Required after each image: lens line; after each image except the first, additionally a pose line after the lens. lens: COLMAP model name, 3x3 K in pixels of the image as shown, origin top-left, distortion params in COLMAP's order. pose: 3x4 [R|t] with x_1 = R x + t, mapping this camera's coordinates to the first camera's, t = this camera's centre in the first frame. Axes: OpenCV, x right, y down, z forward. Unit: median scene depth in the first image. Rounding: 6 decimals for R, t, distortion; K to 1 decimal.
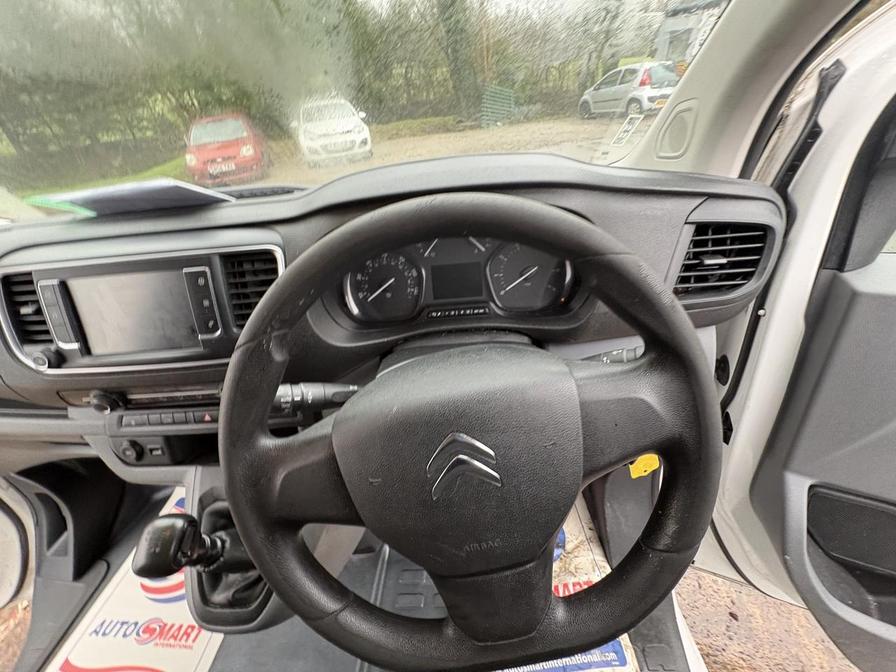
lens RADIAL K [[356.0, 0, 444.2], [0, 356.0, 337.7], [0, 0, 1]] dist [-0.004610, 0.001878]
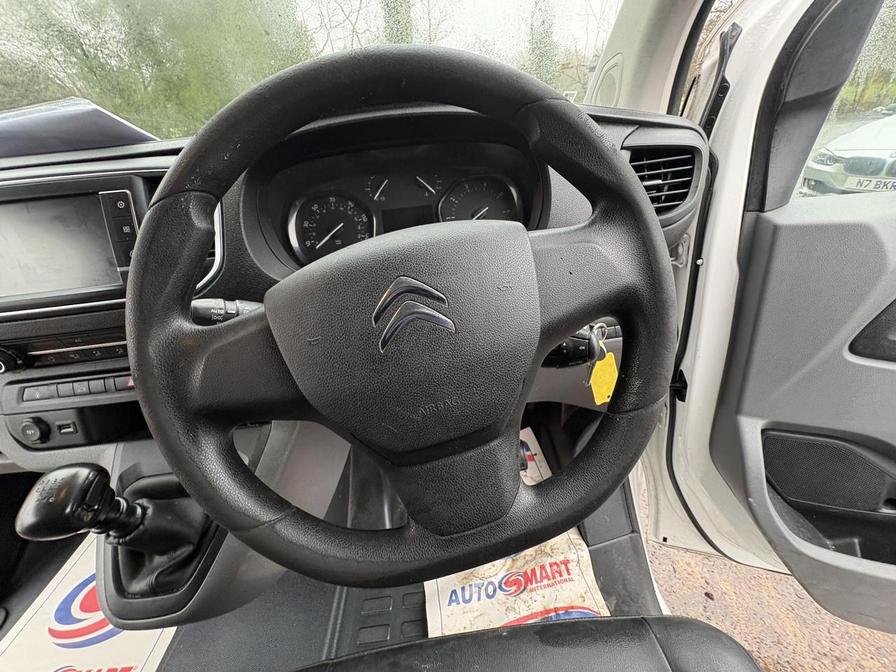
lens RADIAL K [[356.0, 0, 442.6], [0, 356.0, 333.1], [0, 0, 1]] dist [-0.004610, 0.001878]
pose [[0.993801, -0.047184, 0.100661, 0.015714], [0.055803, 0.994851, -0.084607, 0.223406], [-0.096151, 0.089700, 0.991317, 0.045752]]
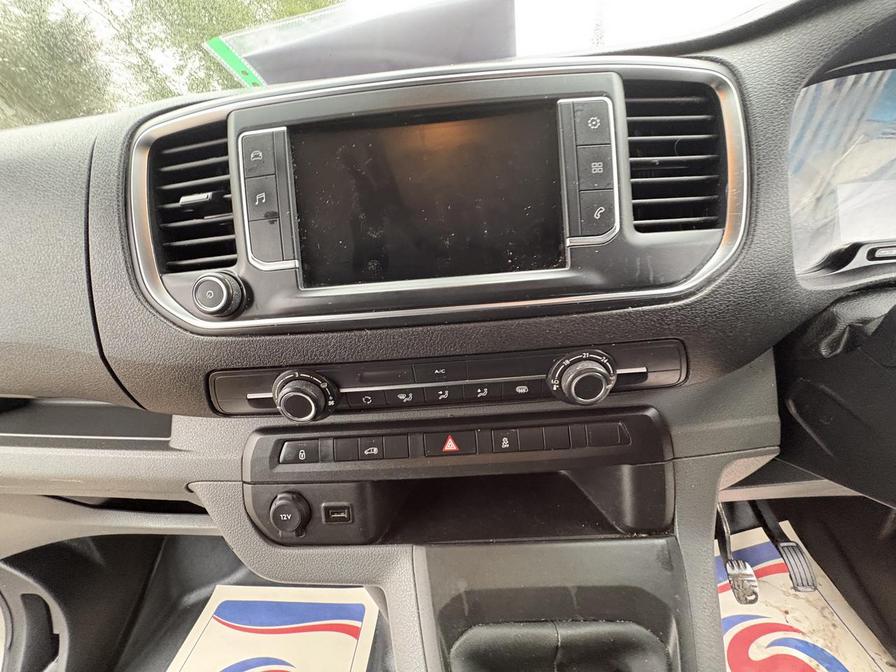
lens RADIAL K [[356.0, 0, 444.7], [0, 356.0, 336.4], [0, 0, 1]] dist [-0.004610, 0.001878]
pose [[0.999893, 0.011624, 0.008936, -0.689162], [-0.009585, 0.979420, -0.201603, 0.175738], [-0.011095, 0.201496, 0.979427, 0.455331]]
